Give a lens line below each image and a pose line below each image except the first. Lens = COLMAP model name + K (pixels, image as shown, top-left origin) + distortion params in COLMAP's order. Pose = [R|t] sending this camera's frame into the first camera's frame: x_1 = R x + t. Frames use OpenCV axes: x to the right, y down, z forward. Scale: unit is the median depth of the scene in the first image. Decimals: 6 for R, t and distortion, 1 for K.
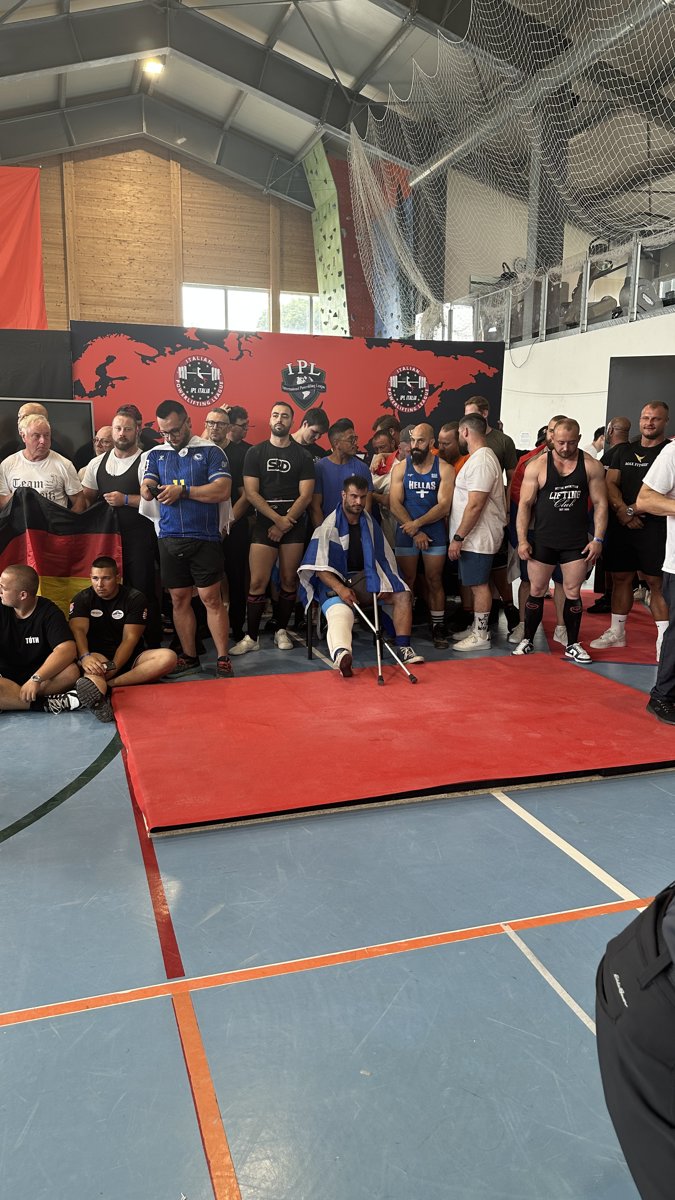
lens RADIAL K [[859.3, 0, 335.1], [0, 859.3, 623.9], [0, 0, 1]] dist [0.202269, -0.401295]
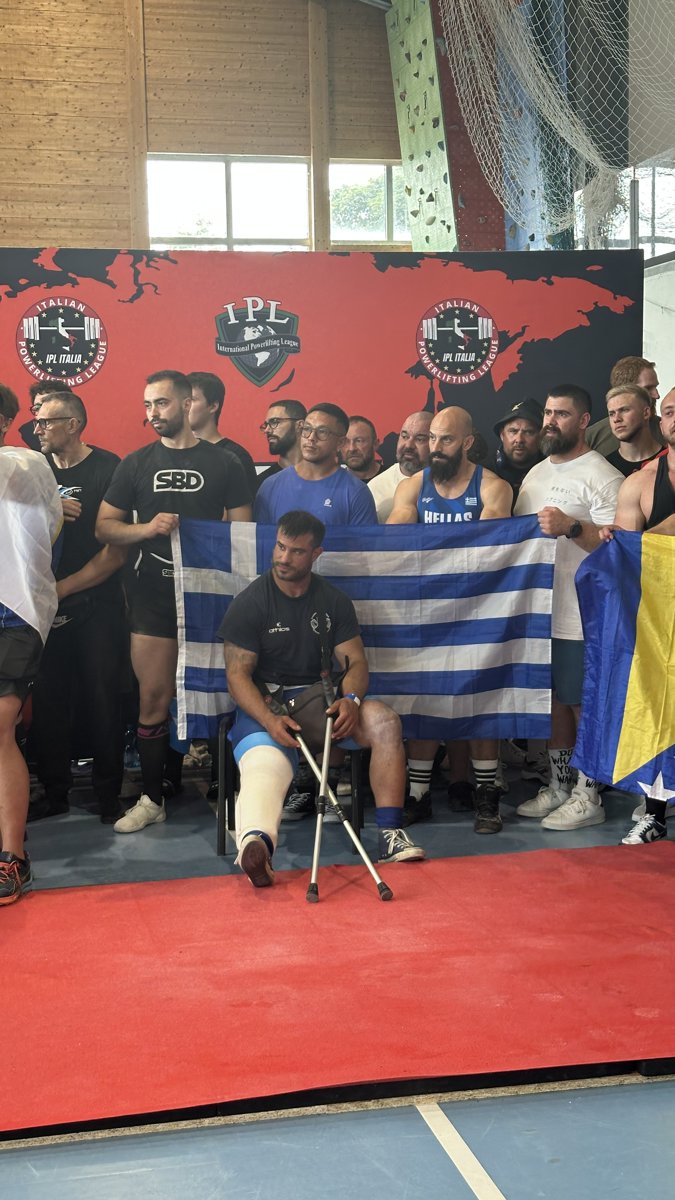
lens RADIAL K [[1706.0, 0, 270.1], [0, 1706.0, 597.9], [0, 0, 1]] dist [0.223488, -0.410083]
pose [[0.994798, -0.018734, -0.100132, 0.115236], [0.007319, 0.993549, -0.113171, 0.004641], [0.101606, 0.111850, 0.988517, -0.044512]]
